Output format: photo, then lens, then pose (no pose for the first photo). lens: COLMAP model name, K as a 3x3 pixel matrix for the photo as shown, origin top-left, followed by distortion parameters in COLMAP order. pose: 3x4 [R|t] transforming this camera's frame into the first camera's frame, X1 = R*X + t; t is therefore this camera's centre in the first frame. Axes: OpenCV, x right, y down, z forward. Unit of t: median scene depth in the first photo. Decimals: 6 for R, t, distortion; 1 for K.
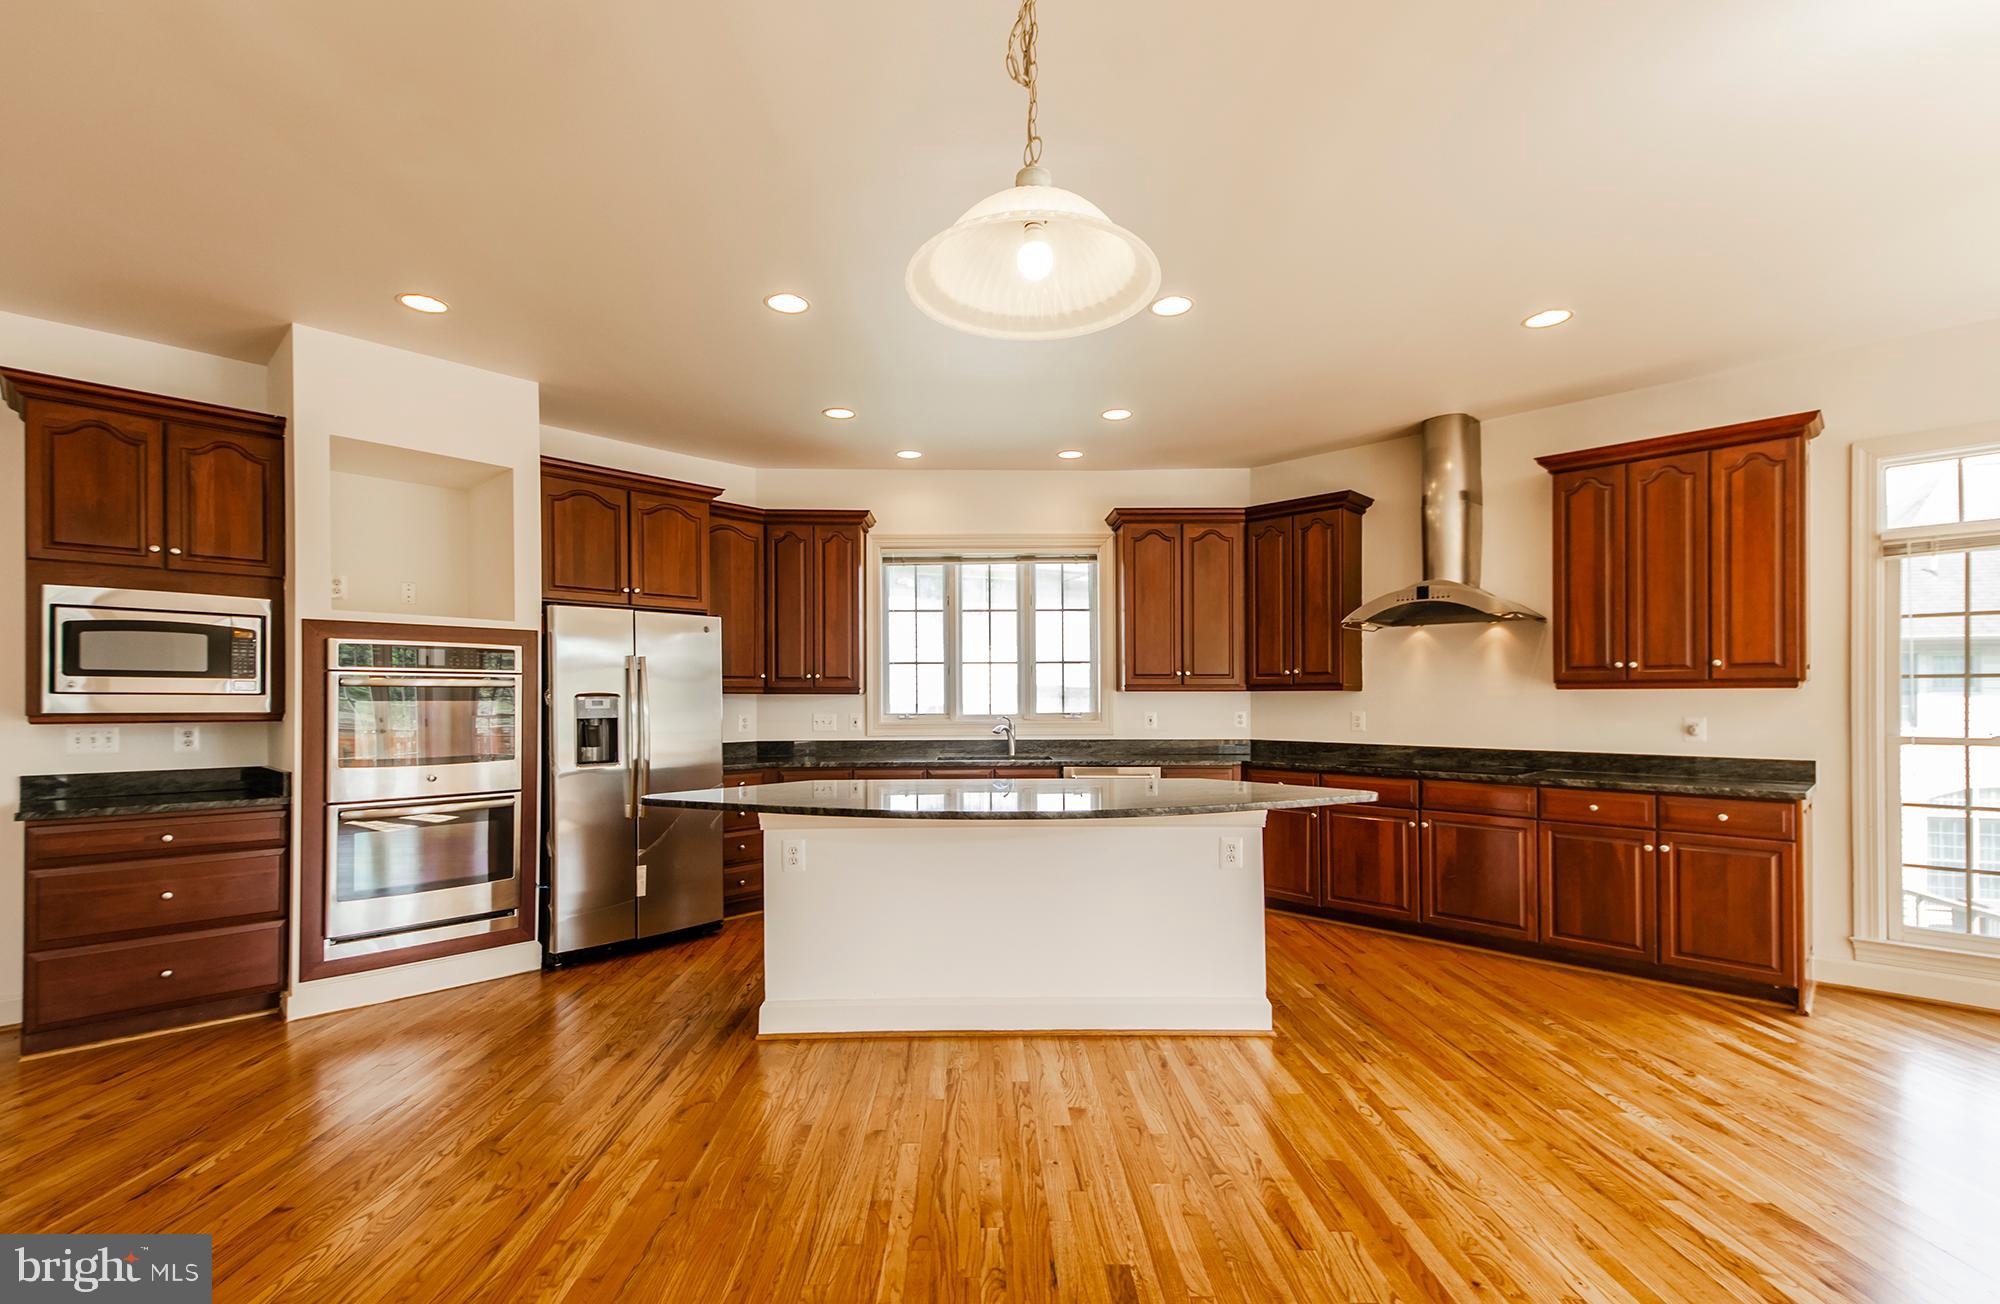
lens RADIAL K [[909.8, 0, 939.9], [0, 909.8, 690.8], [0, 0, 1]] dist [0.034254, -0.001121]
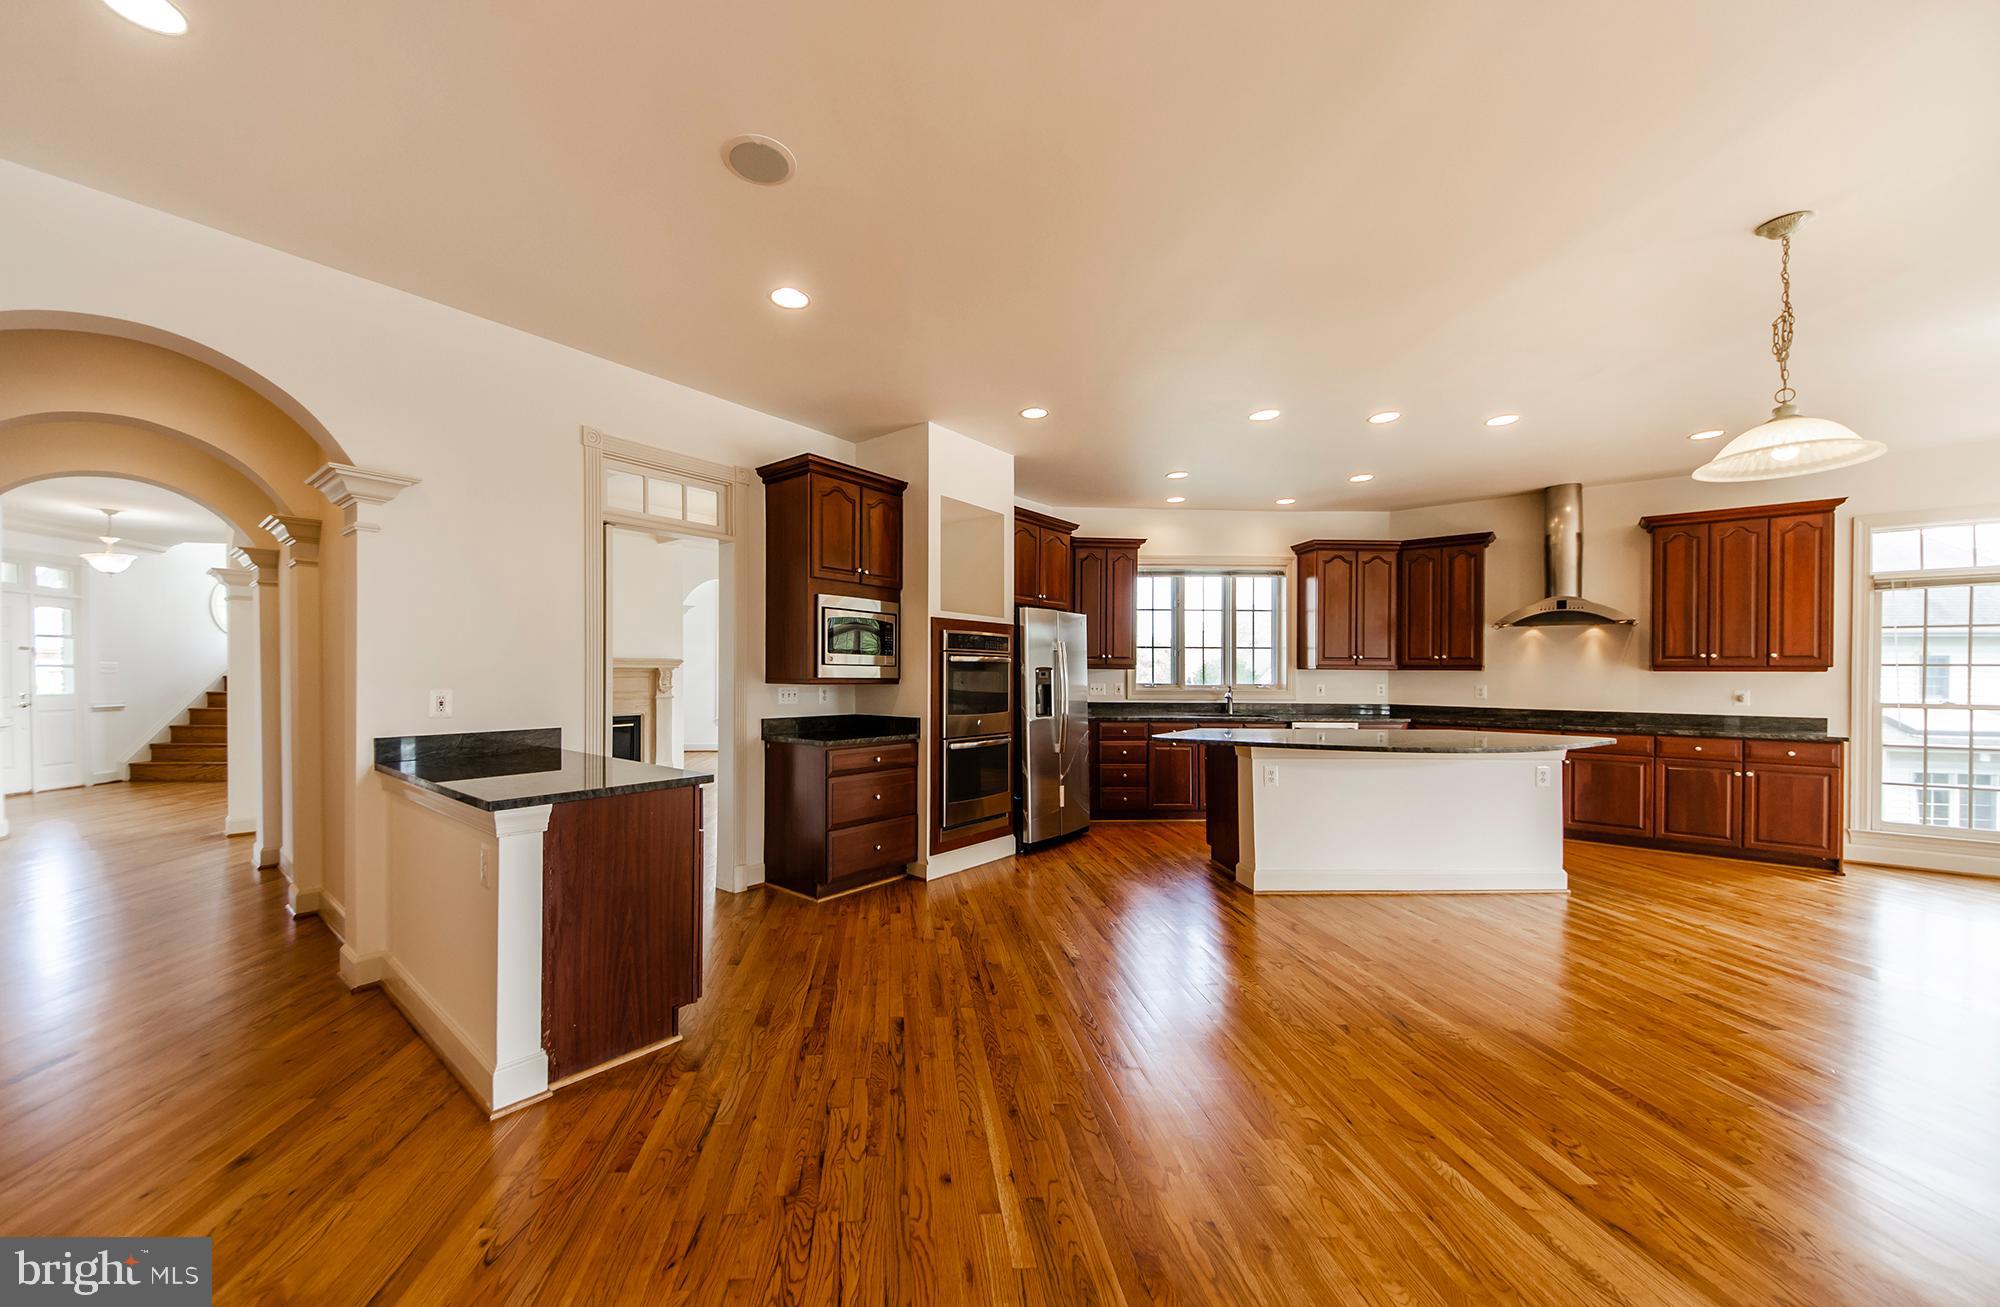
lens RADIAL K [[733.2, 0, 909.9], [0, 733.2, 670.4], [0, 0, 1]] dist [-0.013759, -0.001316]
pose [[0.999691, 0.009964, 0.022775, -0.628563], [-0.010093, 0.999934, 0.005535, 0.003133], [-0.022718, -0.005763, 0.999725, -0.160966]]
